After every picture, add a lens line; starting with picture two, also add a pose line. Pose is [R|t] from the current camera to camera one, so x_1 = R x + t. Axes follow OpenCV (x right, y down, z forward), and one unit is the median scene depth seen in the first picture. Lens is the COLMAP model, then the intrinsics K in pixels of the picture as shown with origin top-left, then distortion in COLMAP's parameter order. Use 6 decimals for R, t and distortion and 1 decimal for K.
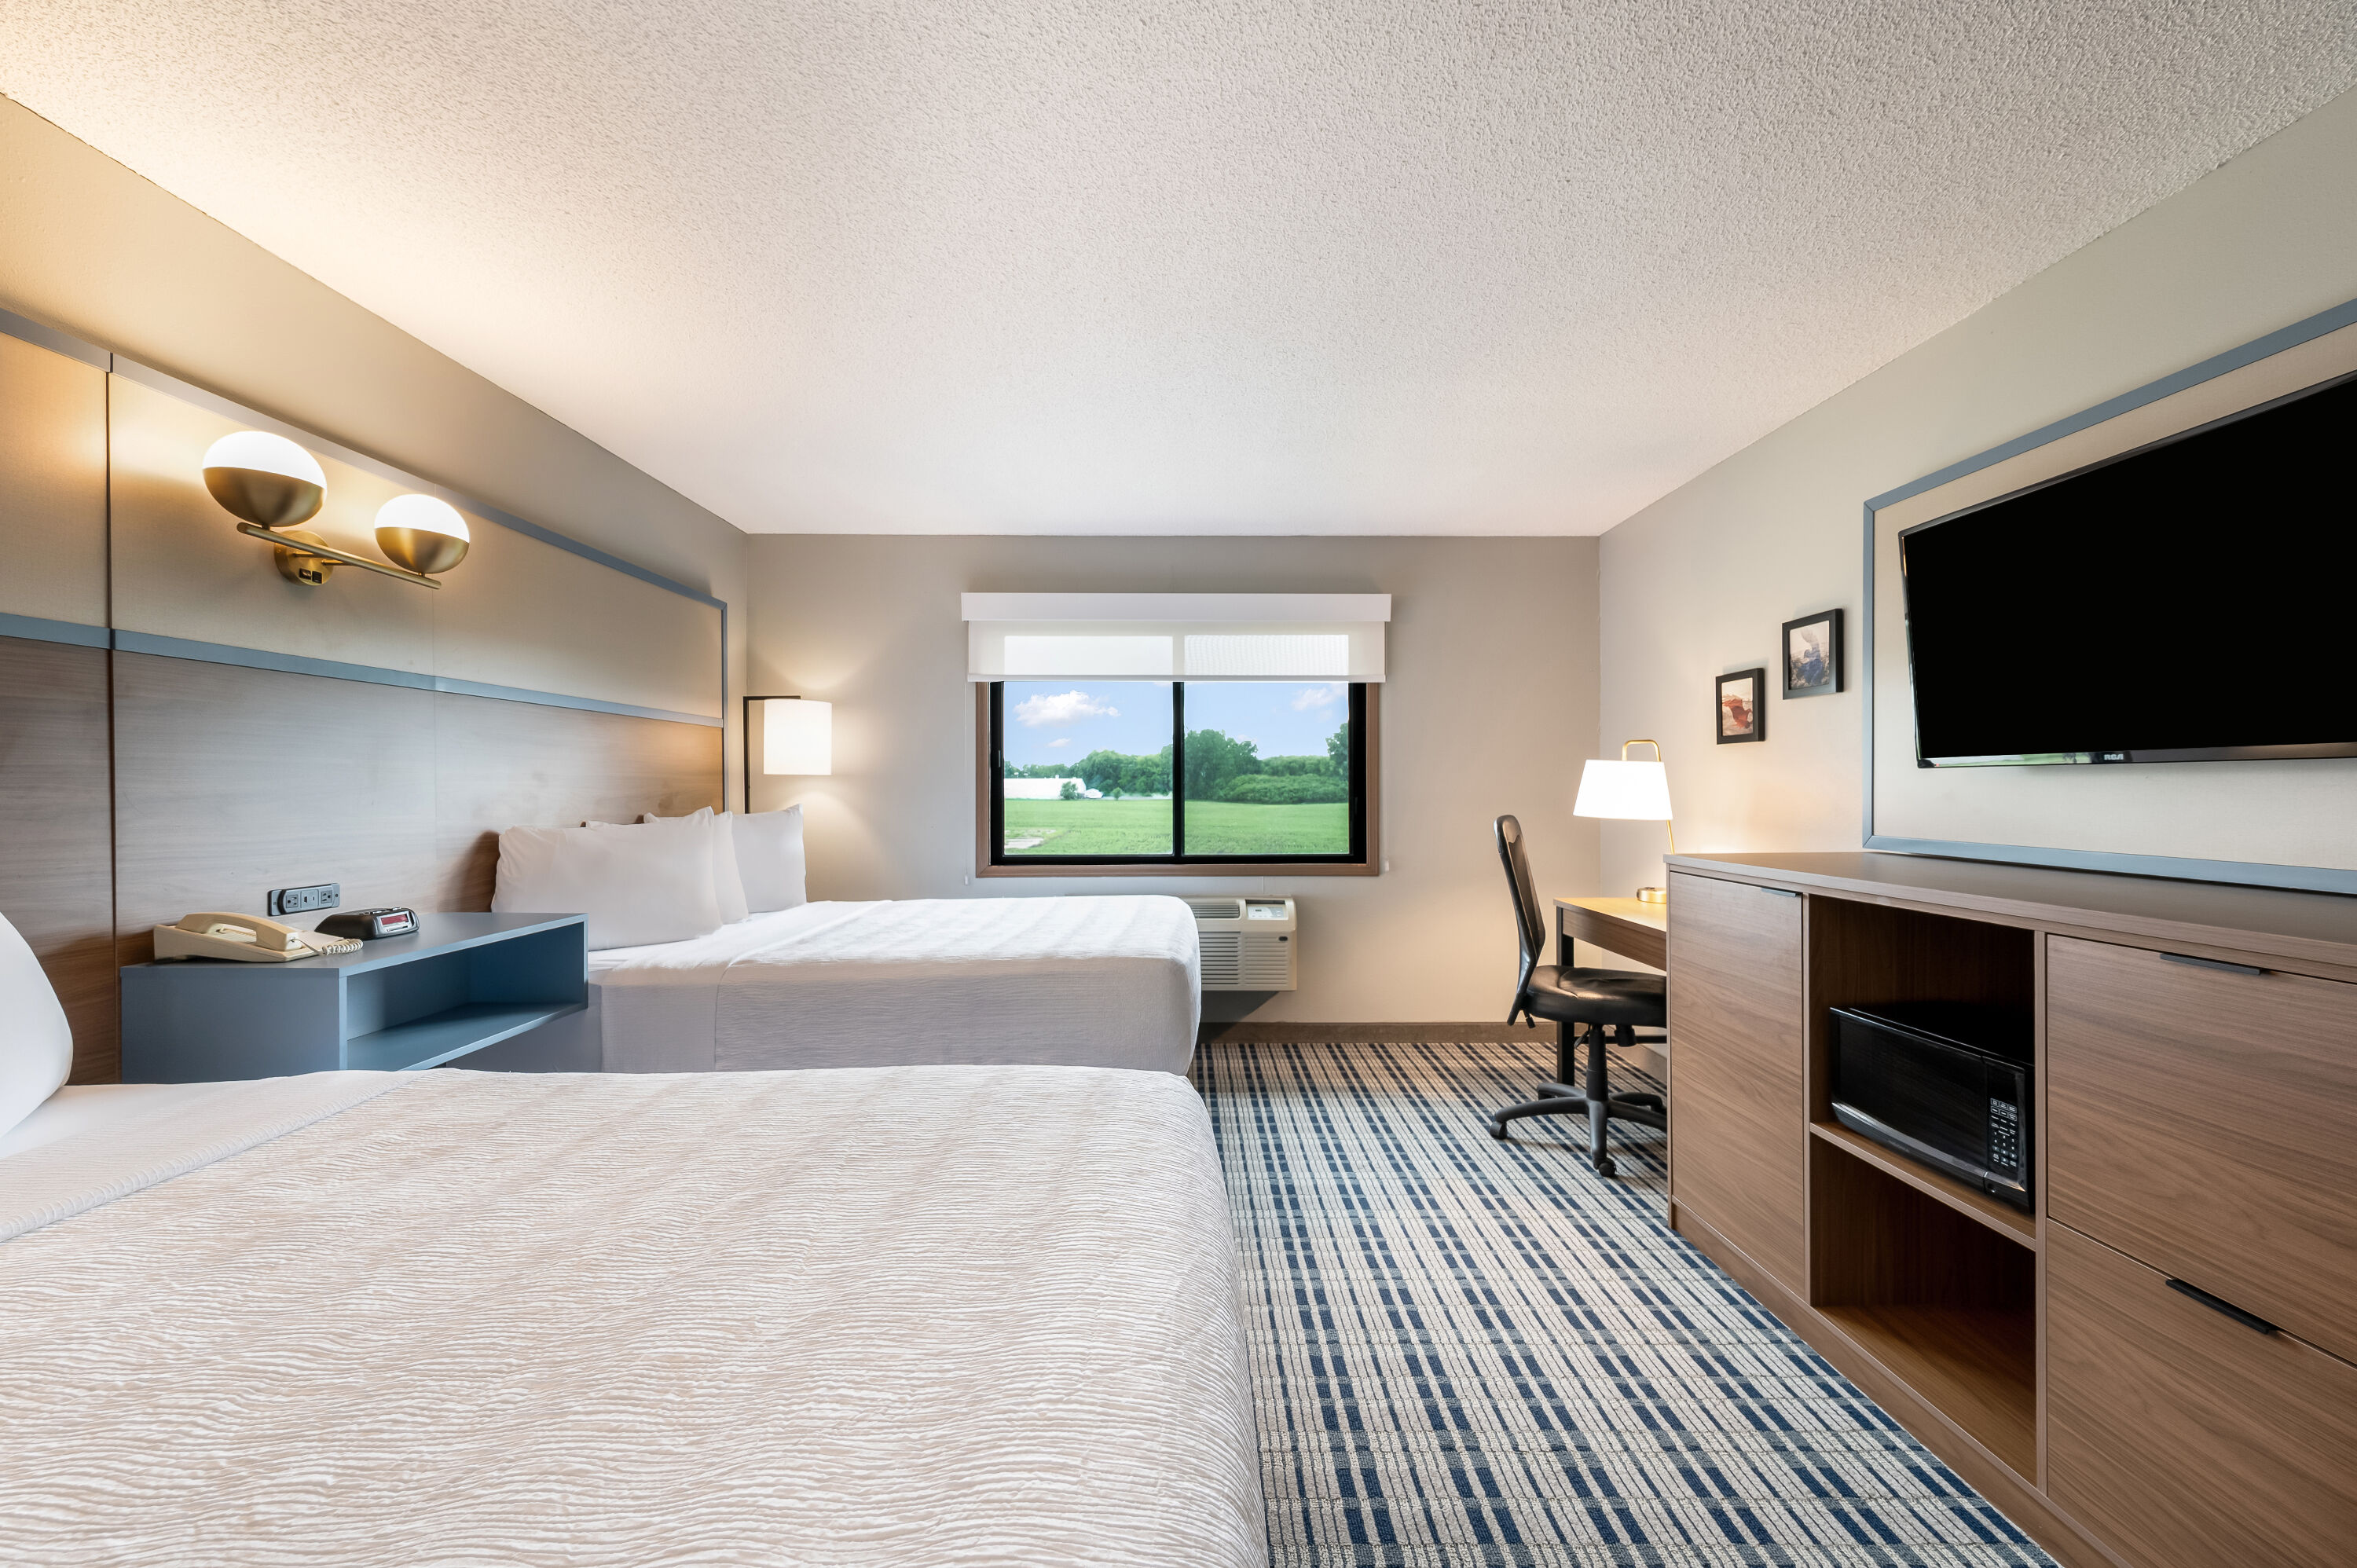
lens RADIAL K [[946.1, 0, 1185.0], [0, 946.1, 792.5], [0, 0, 1]] dist [0.000716, -0.000307]
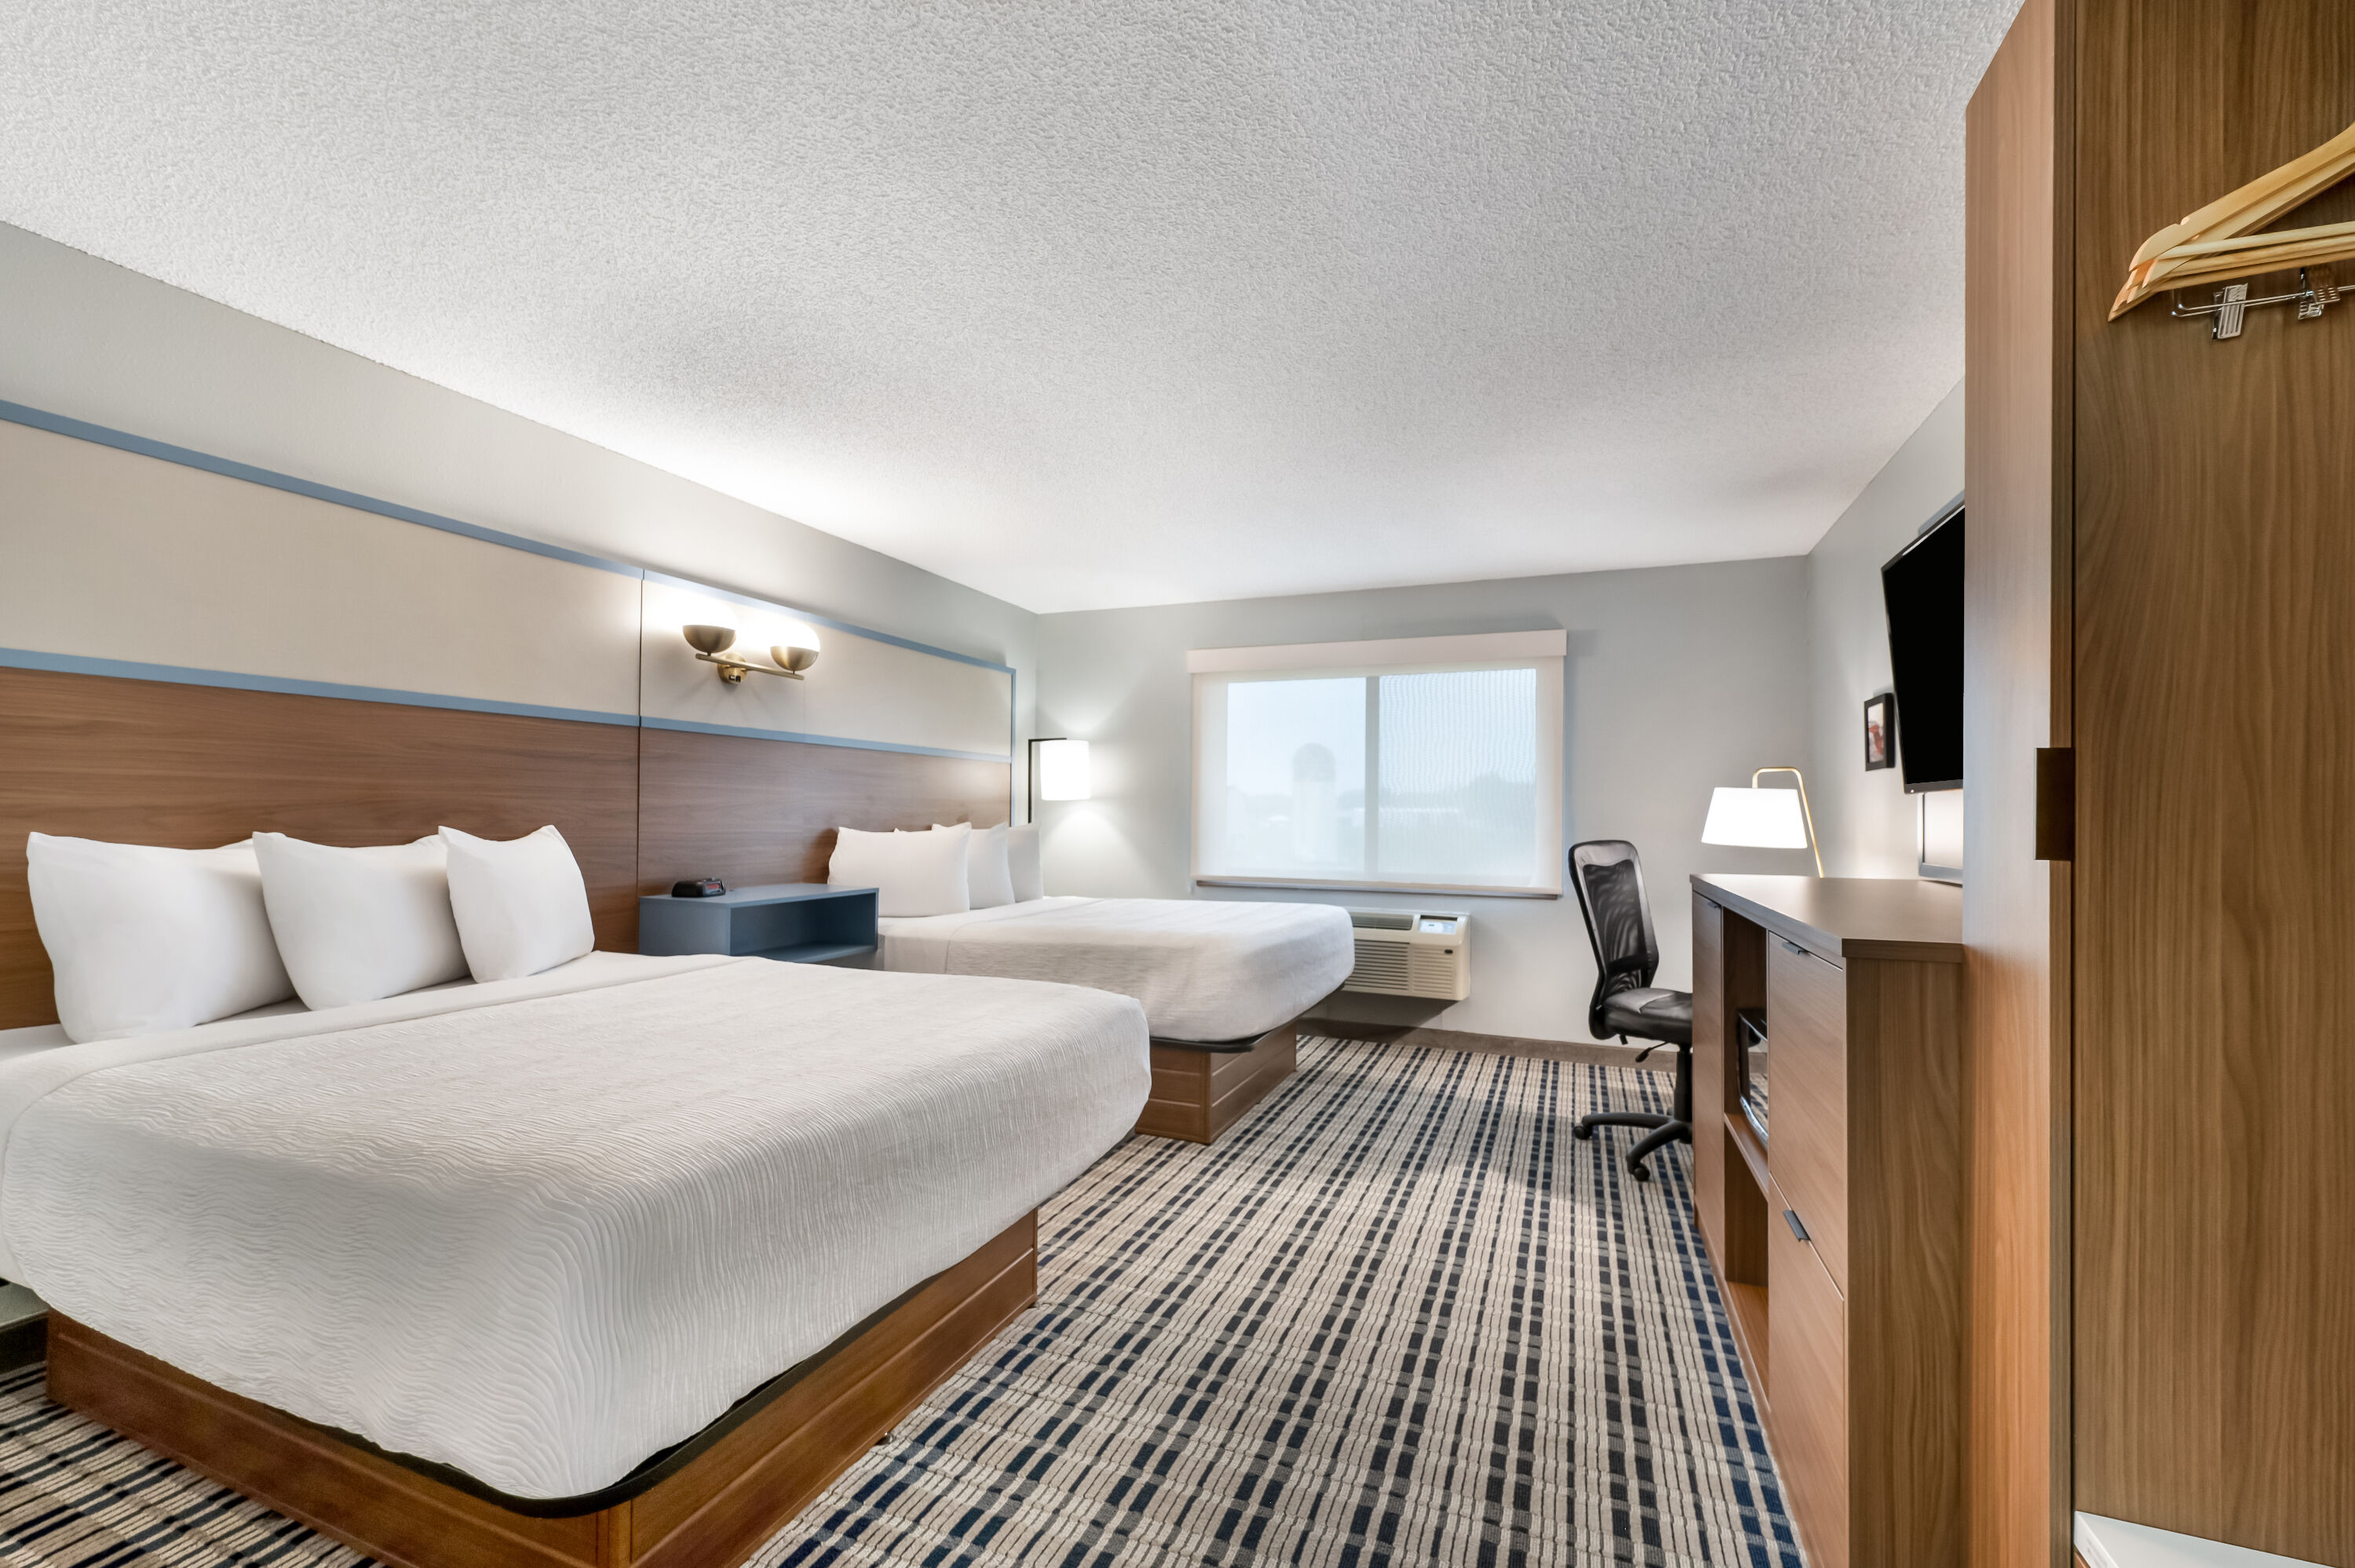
lens RADIAL K [[960.9, 0, 1186.4], [0, 960.9, 804.7], [0, 0, 1]] dist [-0.000778, -0.000057]
pose [[0.922778, 0.006869, -0.385270, 0.464355], [-0.013875, 0.999785, -0.015408, 0.012892], [0.385082, 0.019564, 0.922675, -0.261323]]
